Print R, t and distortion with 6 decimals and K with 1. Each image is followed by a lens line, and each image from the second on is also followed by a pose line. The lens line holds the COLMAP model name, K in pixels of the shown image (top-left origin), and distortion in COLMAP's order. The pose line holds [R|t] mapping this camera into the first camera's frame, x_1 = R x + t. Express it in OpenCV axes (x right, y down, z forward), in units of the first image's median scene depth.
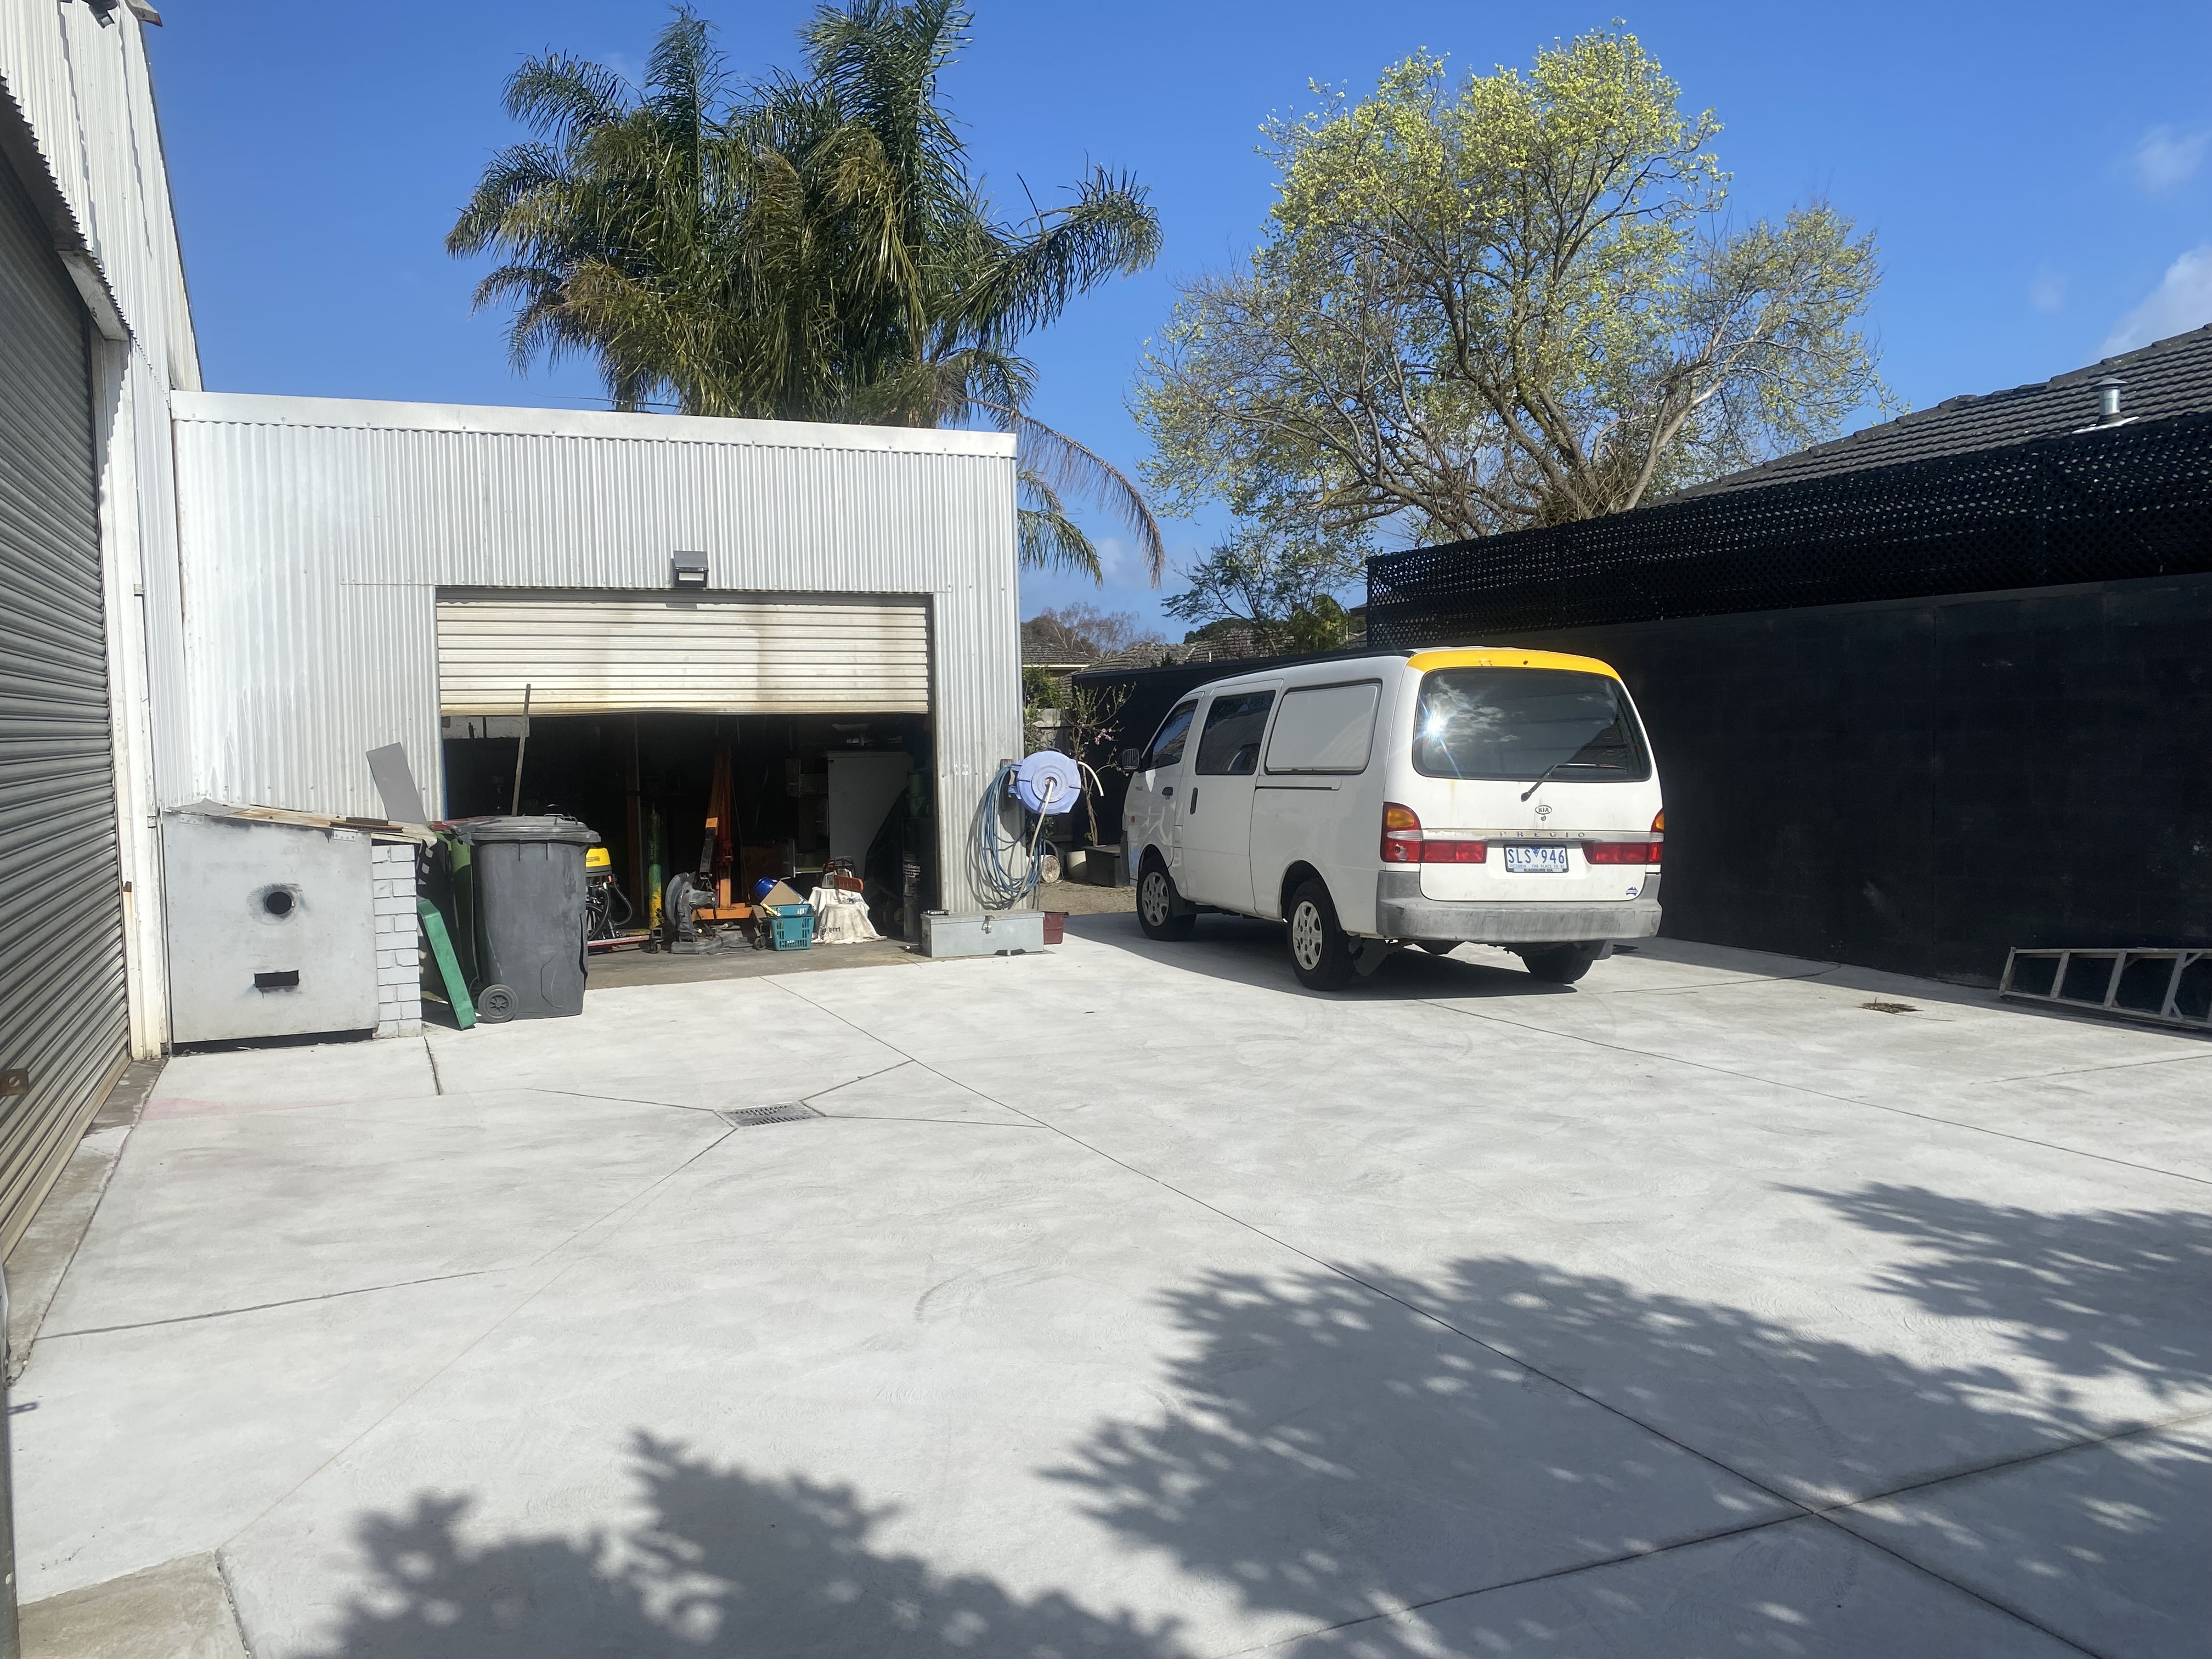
lens RADIAL K [[1672.0, 0, 1100.6], [0, 1672.0, 821.8], [0, 0, 1]] dist [0.045342, -0.042480]
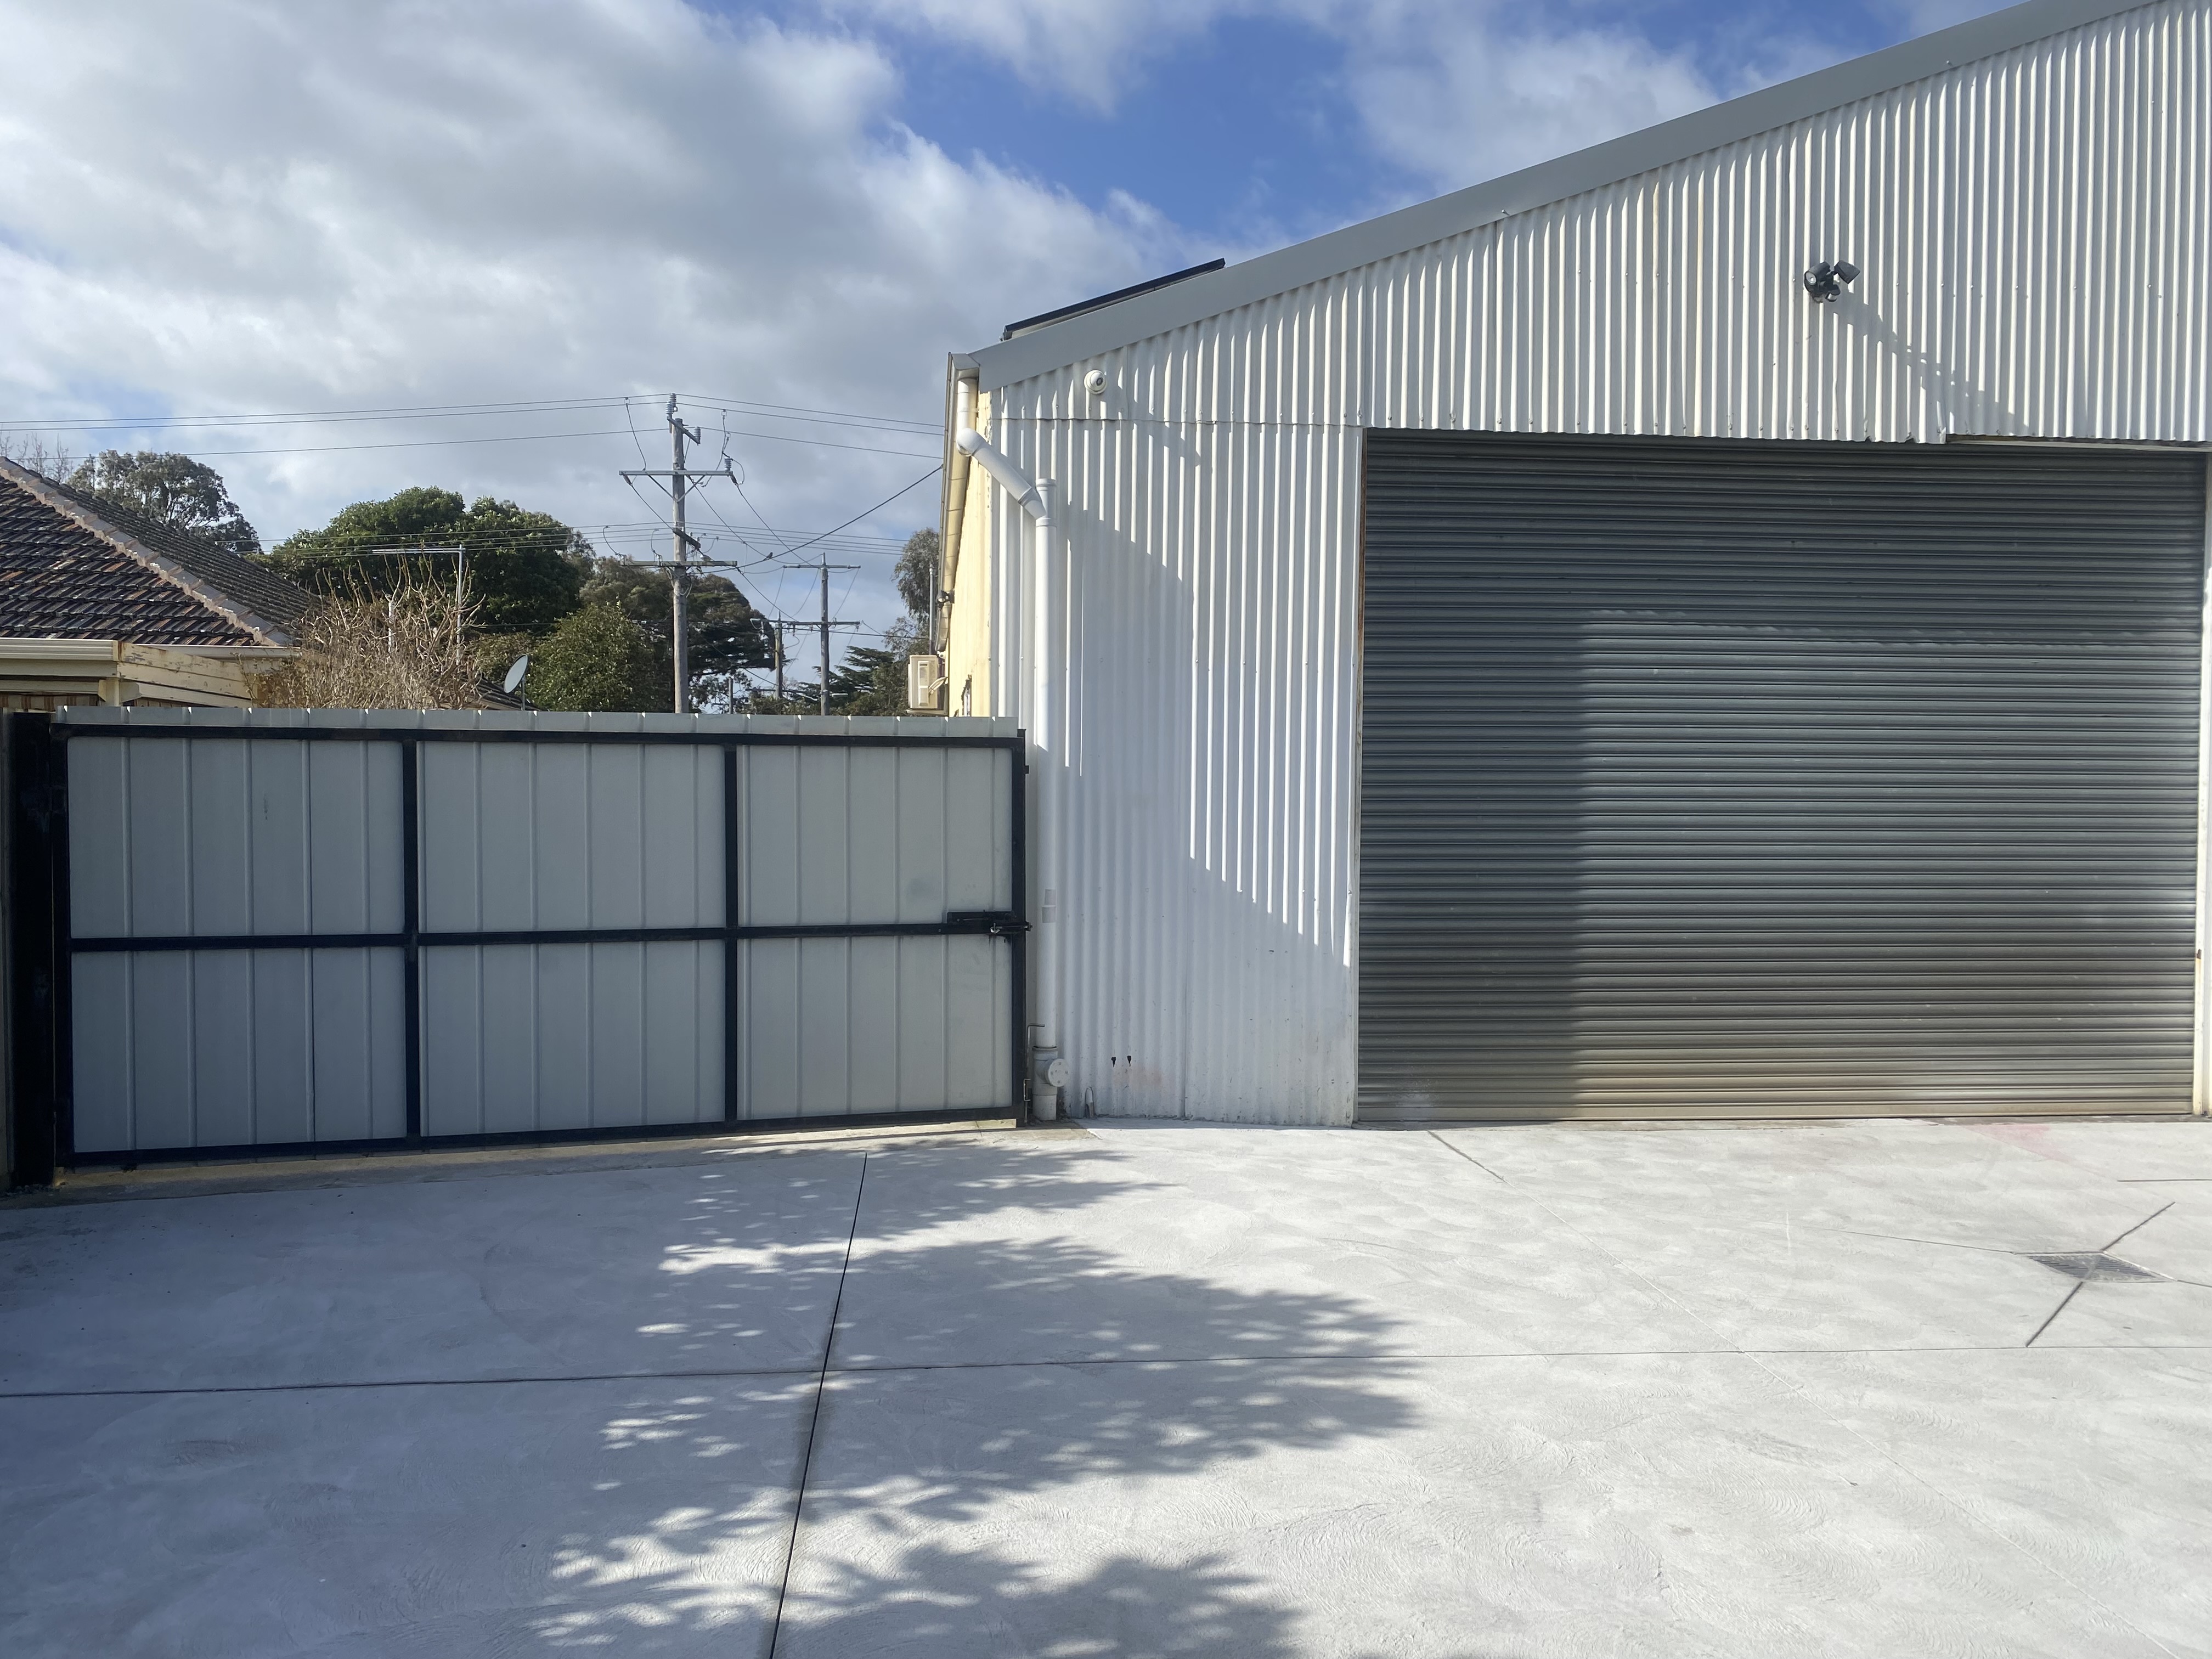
lens RADIAL K [[1672.0, 0, 1106.0], [0, 1672.0, 830.5], [0, 0, 1]] dist [0.045342, -0.042480]
pose [[-0.303585, 0.046214, -0.951683, 1.464102], [-0.058173, 0.996061, 0.066926, -0.151440], [0.951027, 0.075679, -0.299700, 1.387278]]
